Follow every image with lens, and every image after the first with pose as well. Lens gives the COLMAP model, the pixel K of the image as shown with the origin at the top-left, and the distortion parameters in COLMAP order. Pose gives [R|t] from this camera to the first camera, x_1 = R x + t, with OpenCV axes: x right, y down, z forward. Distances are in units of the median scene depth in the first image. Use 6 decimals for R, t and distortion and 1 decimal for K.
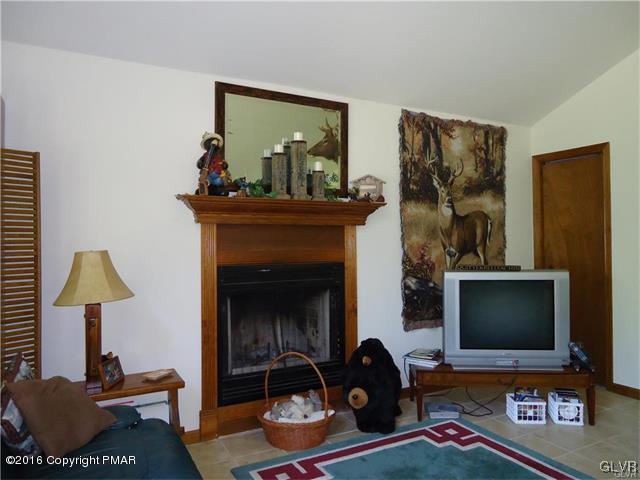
lens RADIAL K [[463.8, 0, 320.6], [0, 463.8, 239.3], [0, 0, 1]] dist [-0.011423, -0.005367]
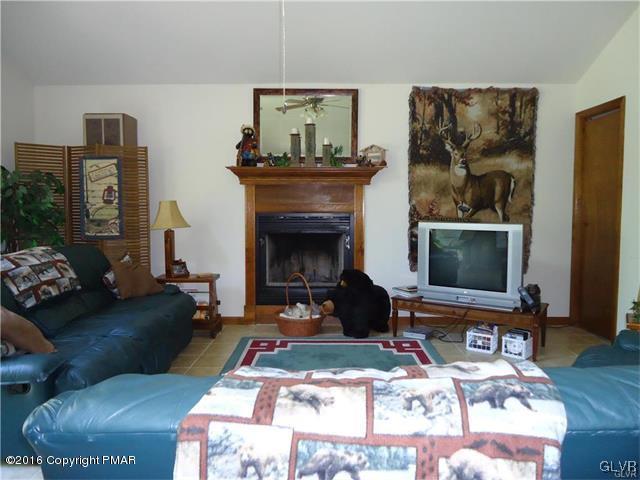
lens RADIAL K [[463.8, 0, 321.5], [0, 463.8, 239.9], [0, 0, 1]] dist [-0.011423, -0.005367]
pose [[0.876921, 0.044236, -0.478595, 0.634933], [-0.005389, 0.996598, 0.082240, 0.018051], [0.480605, -0.069539, 0.874176, -0.205646]]
